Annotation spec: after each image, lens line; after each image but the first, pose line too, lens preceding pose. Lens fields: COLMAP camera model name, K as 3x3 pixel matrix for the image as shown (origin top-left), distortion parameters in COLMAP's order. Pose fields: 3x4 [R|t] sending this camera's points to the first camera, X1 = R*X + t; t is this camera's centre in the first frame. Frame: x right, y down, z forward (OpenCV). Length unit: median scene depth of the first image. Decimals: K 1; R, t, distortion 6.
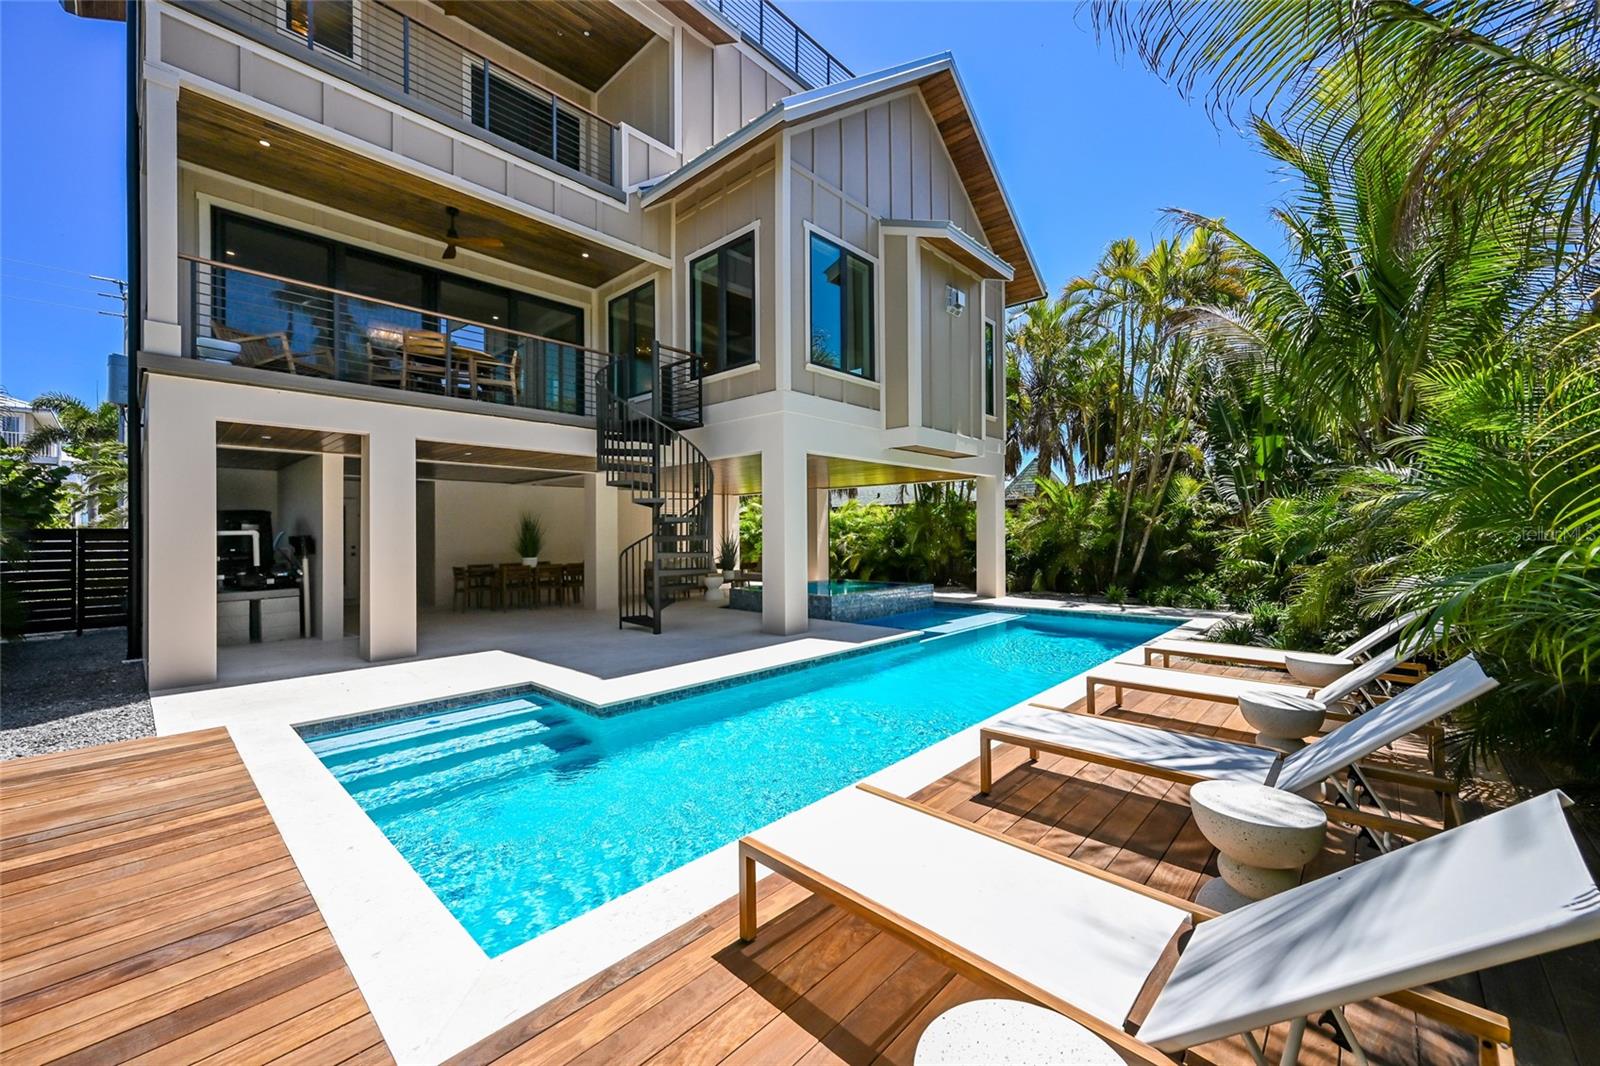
lens RADIAL K [[626.6, 0, 803.5], [0, 626.6, 530.2], [0, 0, 1]] dist [0.003968, 0.000279]
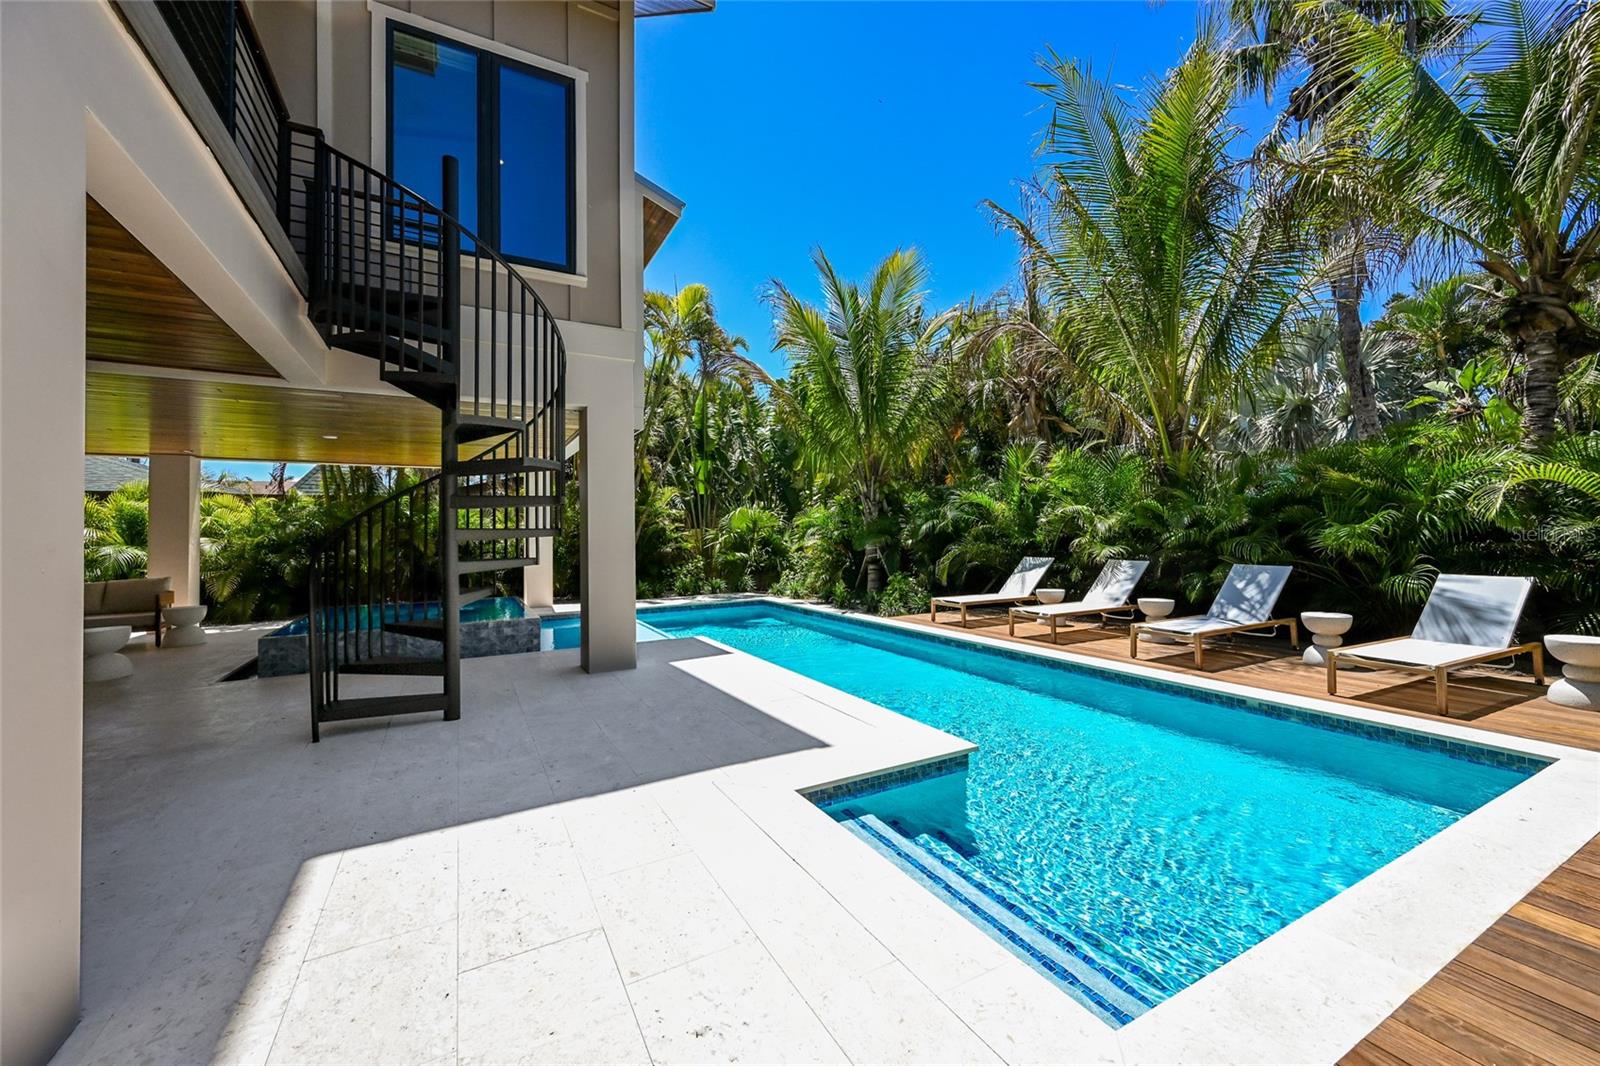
lens RADIAL K [[626.6, 0, 813.5], [0, 626.6, 527.0], [0, 0, 1]] dist [0.003968, 0.000279]
pose [[0.305438, 0.010345, 0.952156, -0.599114], [0.007940, 0.999879, -0.013410, 0.014553], [-0.952179, 0.011656, 0.305318, 0.519480]]
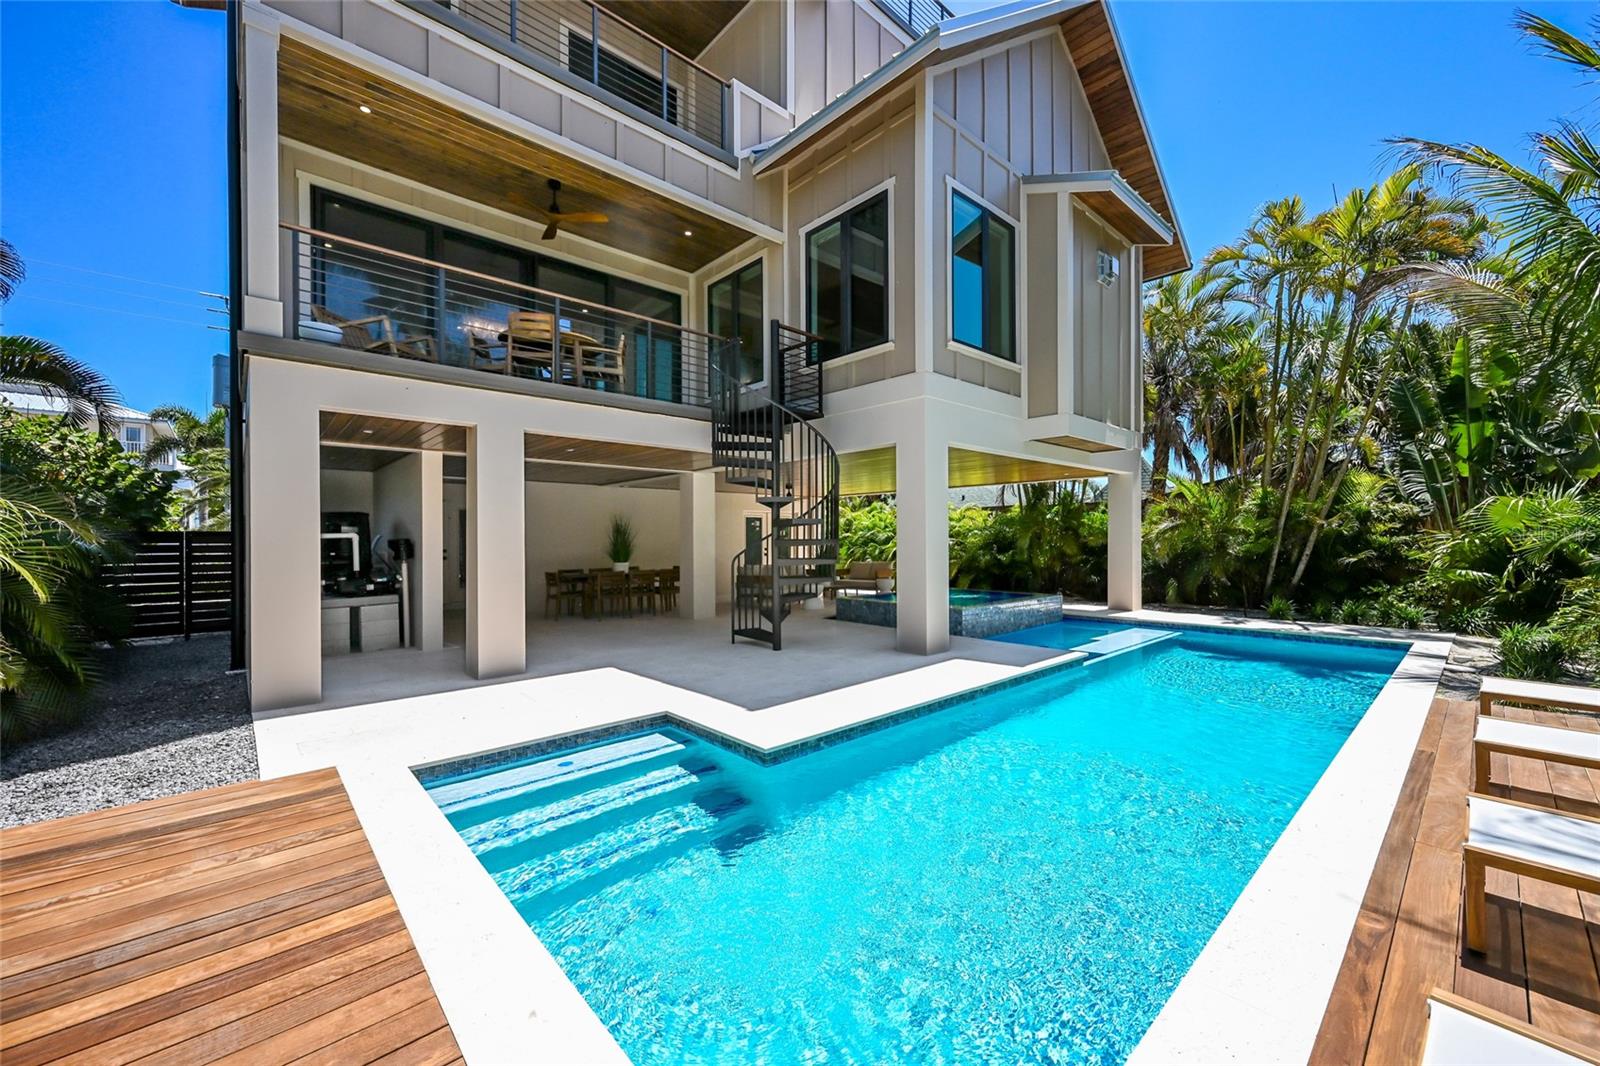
lens RADIAL K [[626.6, 0, 803.2], [0, 626.6, 539.9], [0, 0, 1]] dist [0.003968, 0.000279]
pose [[0.996340, 0.002159, -0.085449, -0.112801], [-0.001446, 0.999964, 0.008408, 0.001338], [0.085464, -0.008254, 0.996307, 0.110225]]
